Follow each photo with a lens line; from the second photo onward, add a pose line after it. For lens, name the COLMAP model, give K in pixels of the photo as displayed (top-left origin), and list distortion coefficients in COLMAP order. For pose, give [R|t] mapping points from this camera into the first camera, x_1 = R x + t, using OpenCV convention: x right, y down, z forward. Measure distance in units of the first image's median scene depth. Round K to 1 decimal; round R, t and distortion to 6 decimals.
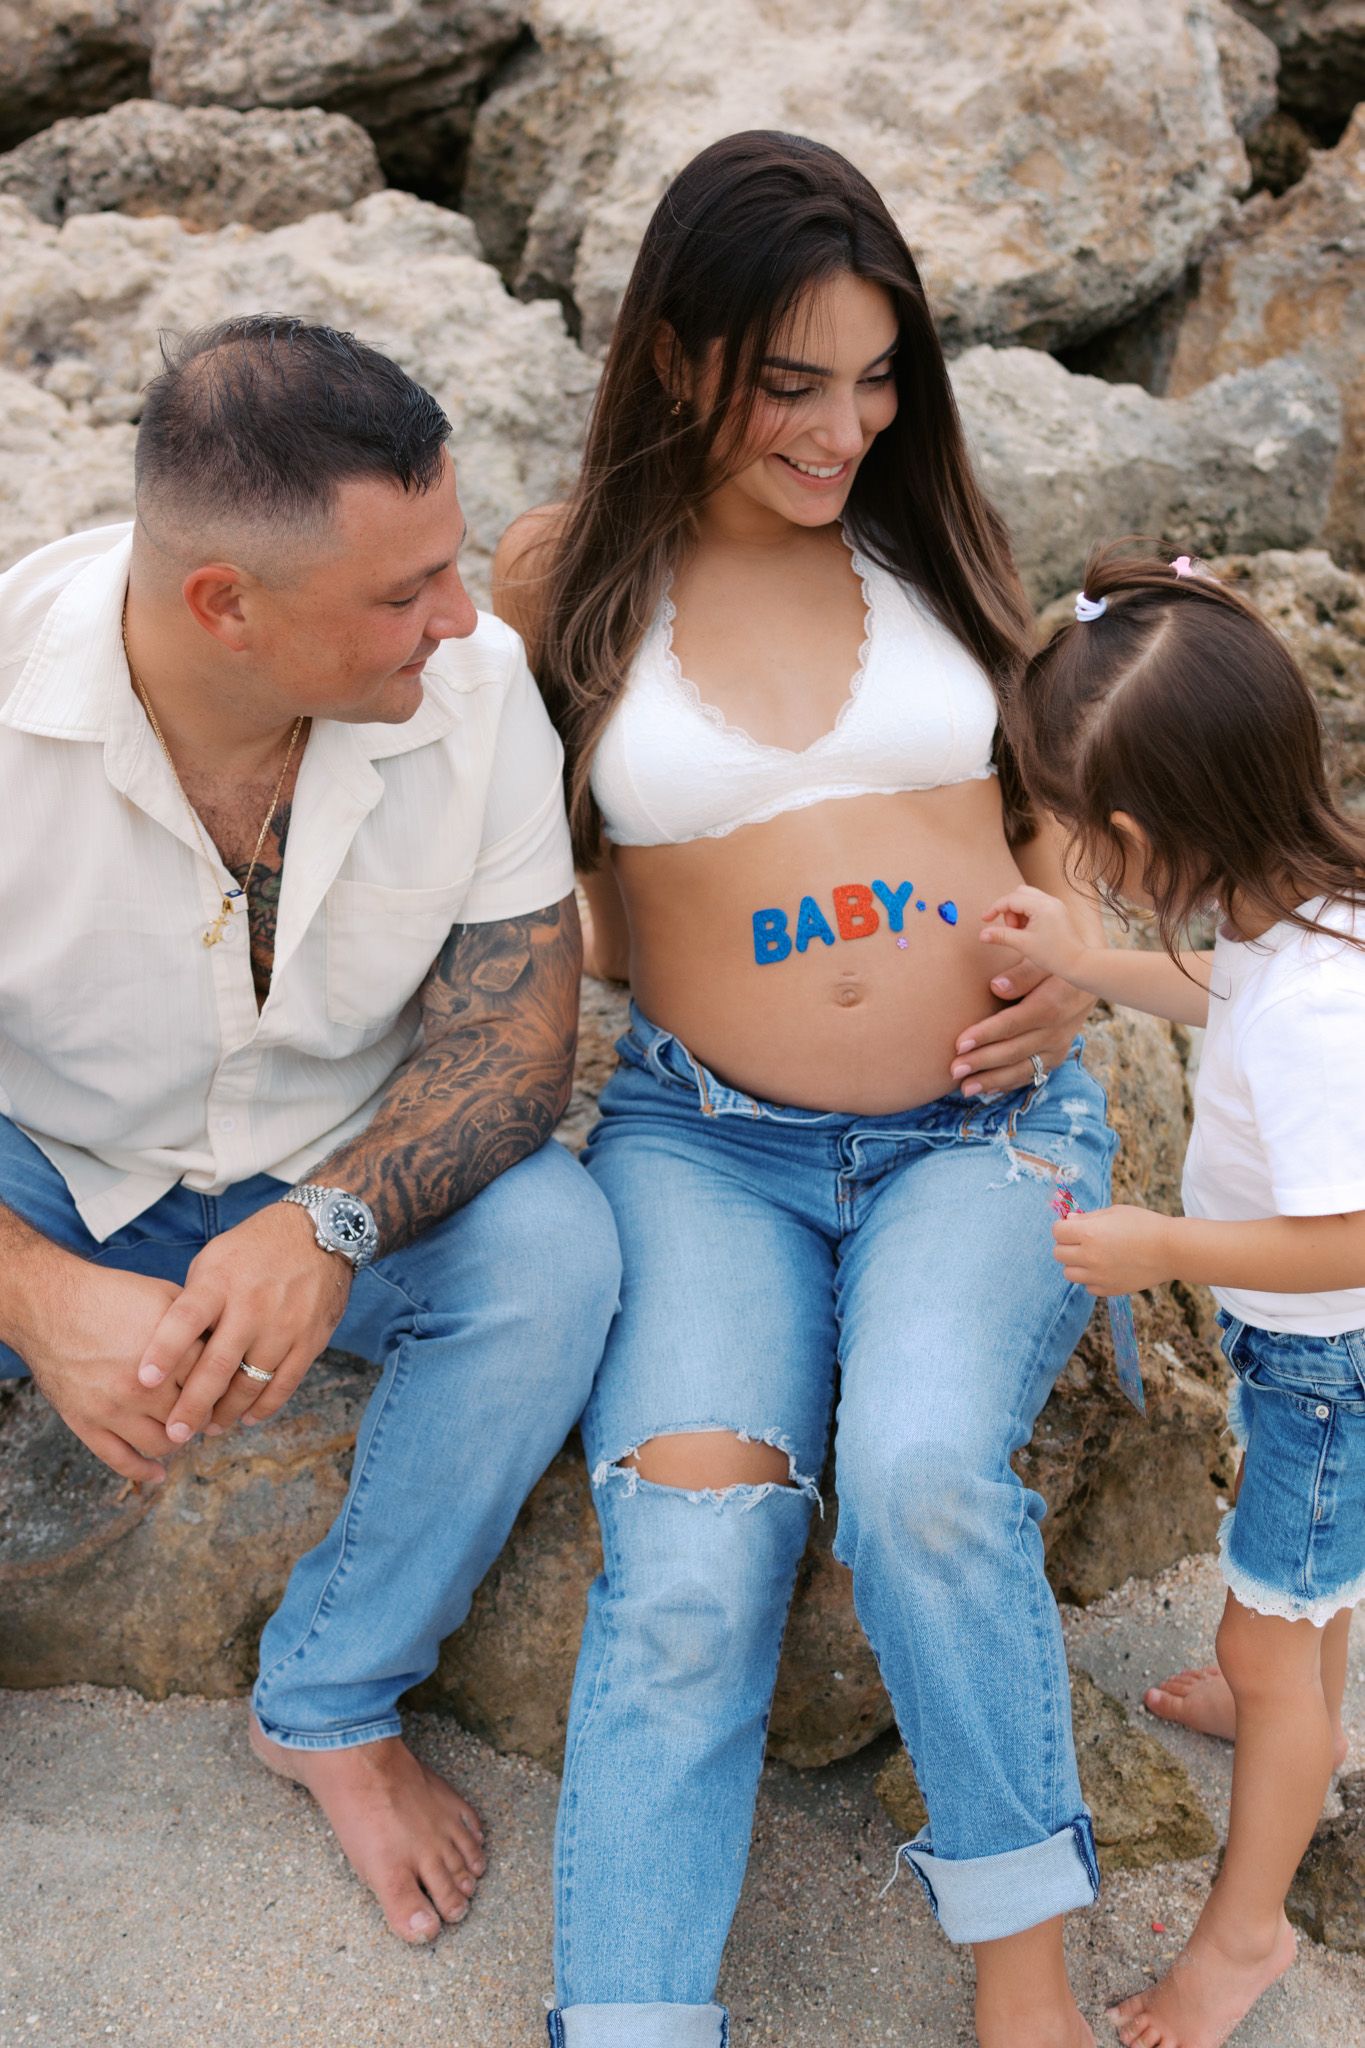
lens RADIAL K [[2349.2, 0, 655.3], [0, 2349.2, 1026.5], [0, 0, 1]] dist [0.002197, 0.014885]
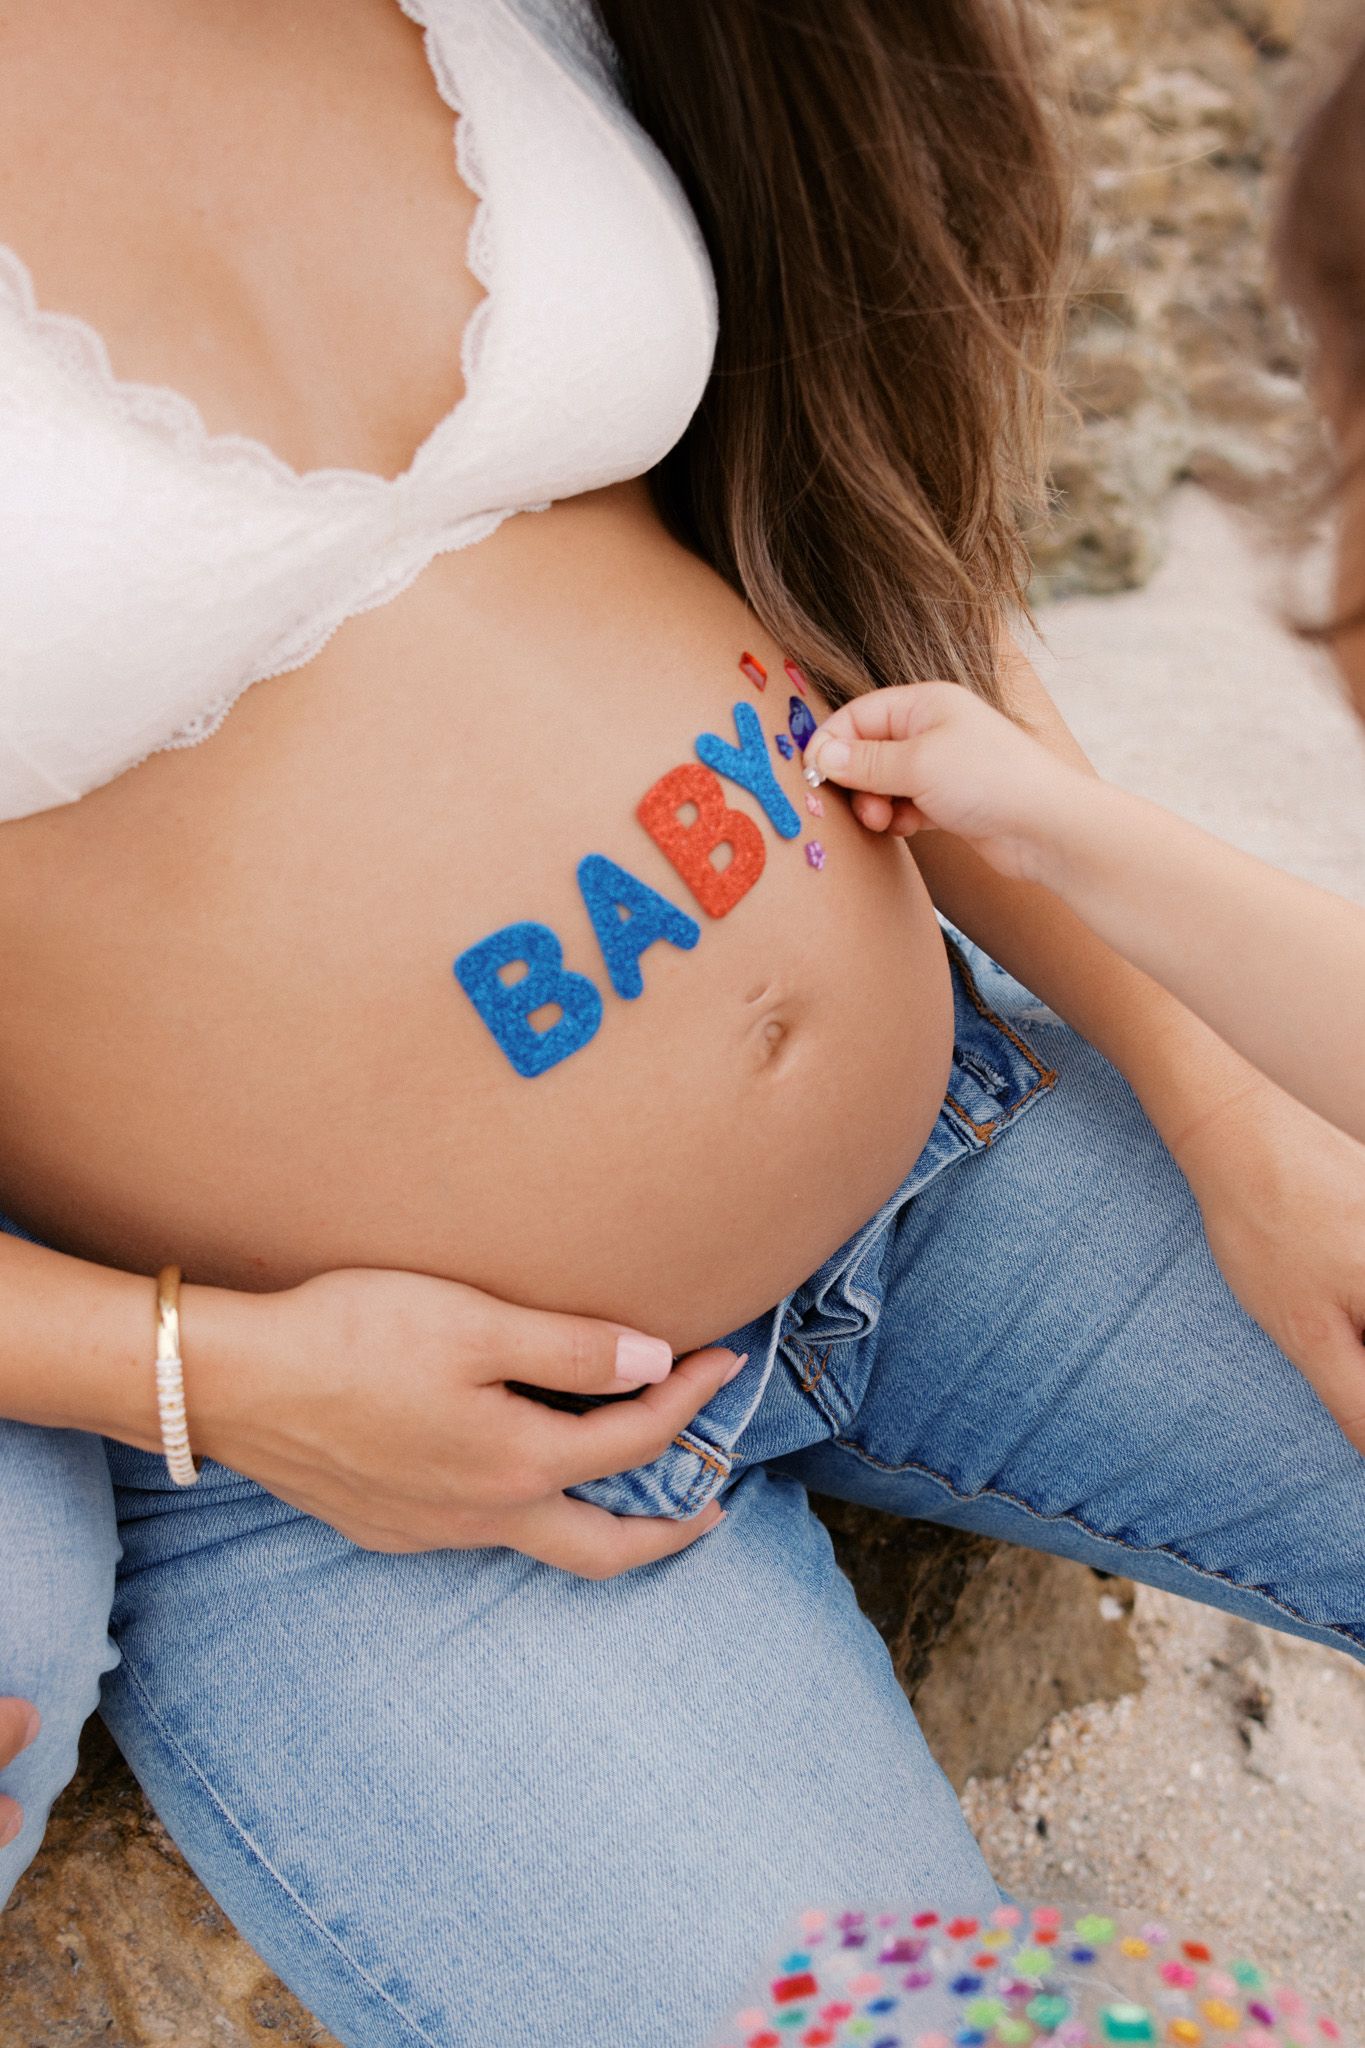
lens RADIAL K [[2355.0, 0, 635.1], [0, 2355.0, 1022.6], [0, 0, 1]] dist [0.011199, -0.013936]
pose [[0.979852, -0.101070, 0.172266, 0.051305], [0.072253, 0.983469, 0.166034, -0.040485], [-0.186199, -0.150242, 0.970957, 0.543296]]
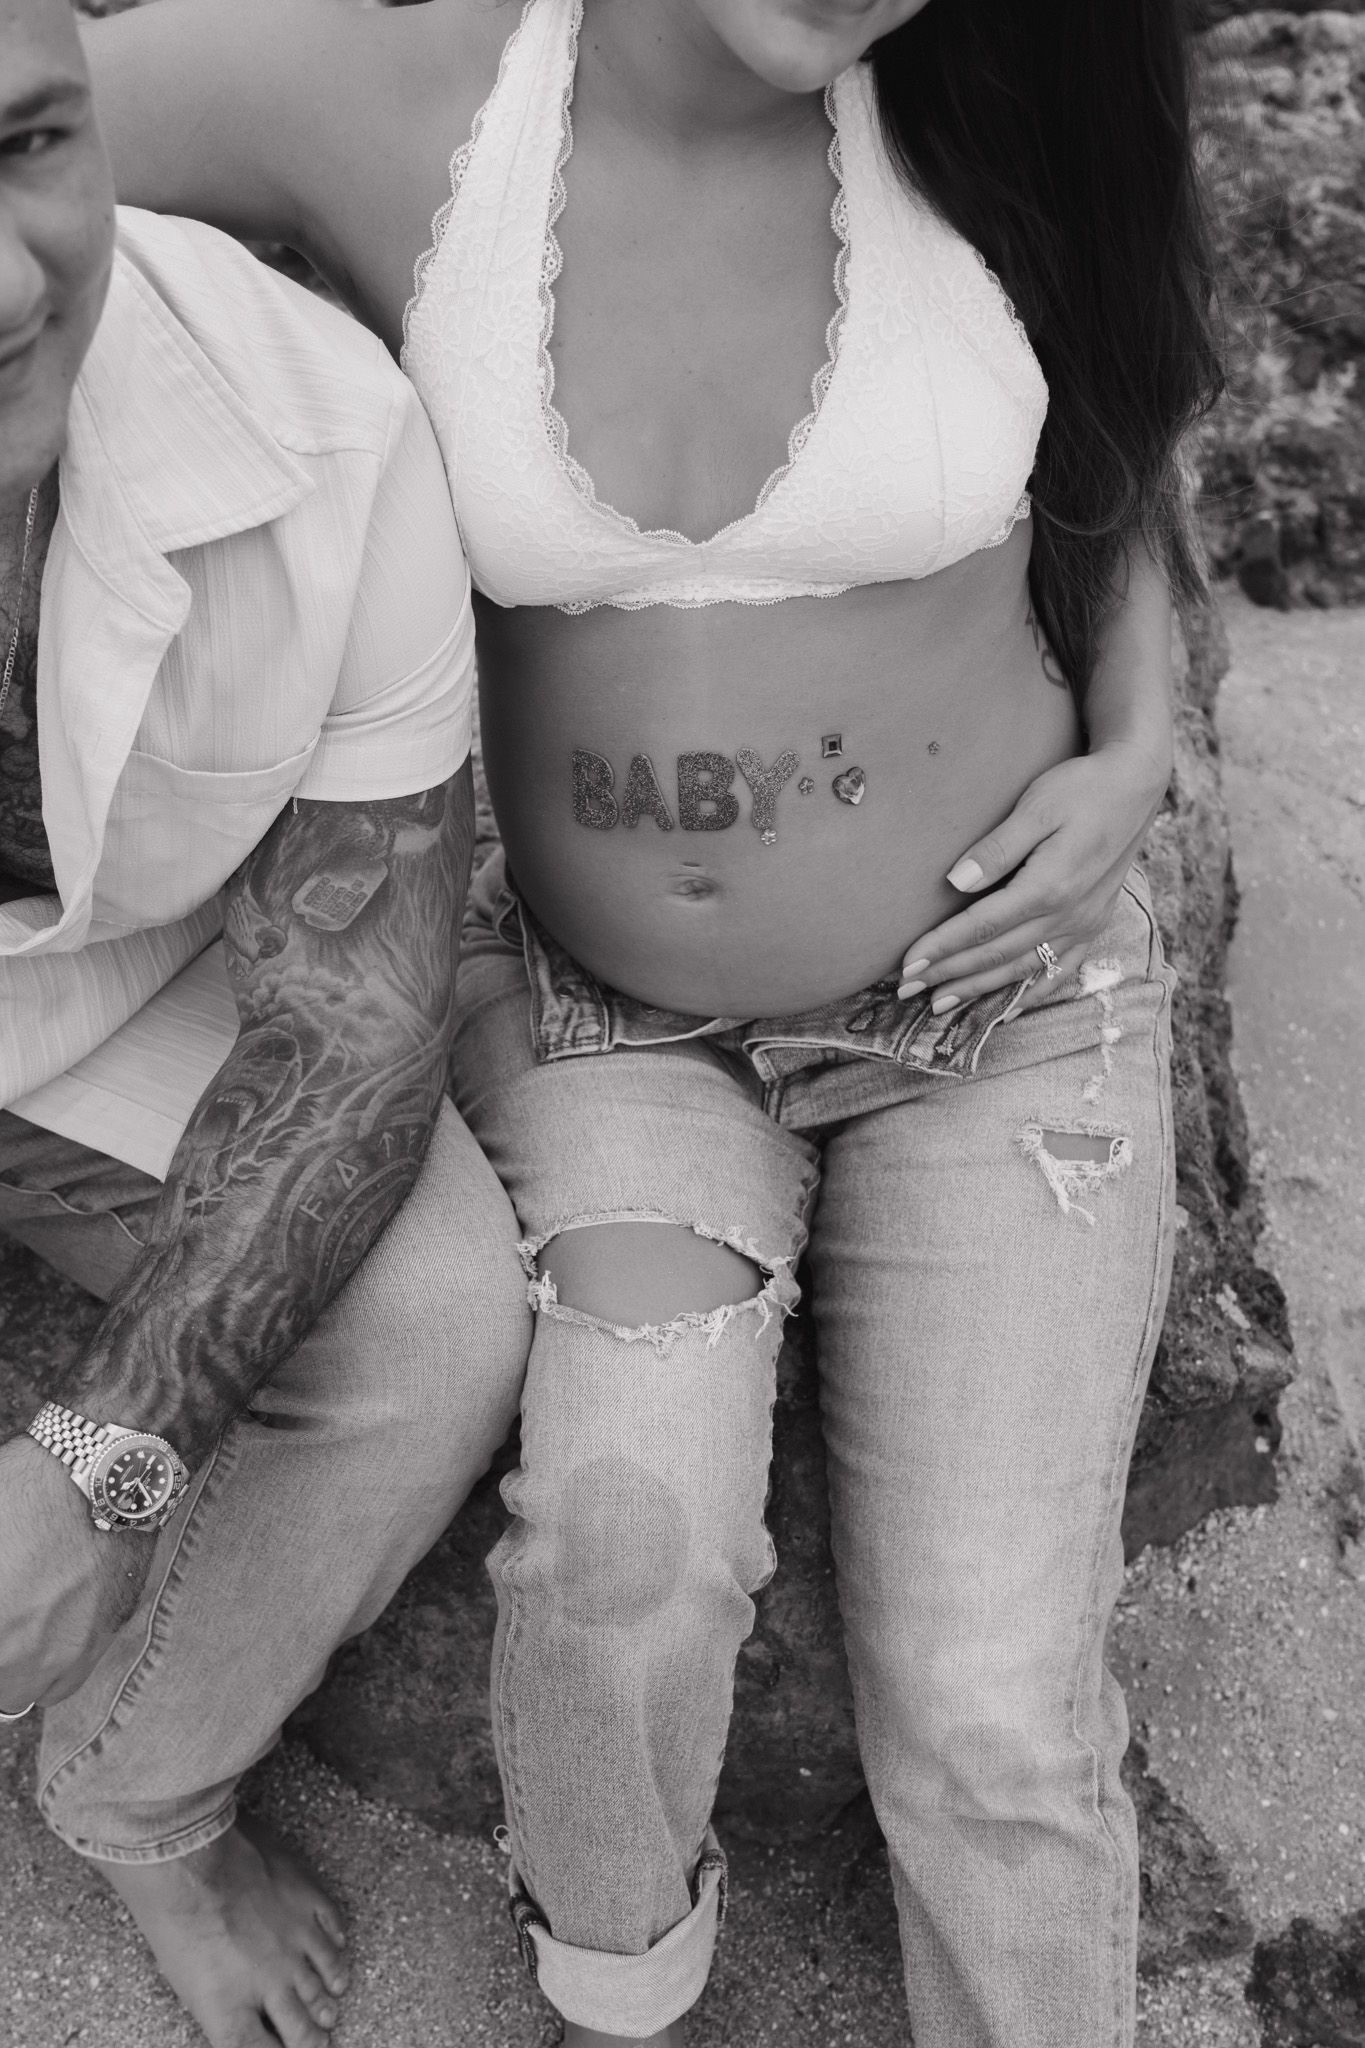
lens RADIAL K [[2187.0, 0, 658.7], [0, 2187.0, 1021.6], [0, 0, 1]] dist [0.006842, 0.006575]
pose [[0.996740, 0.014007, 0.079452, -0.030090], [-0.037633, 0.951830, 0.304308, -0.172419], [-0.071362, -0.306306, 0.949254, 0.379190]]
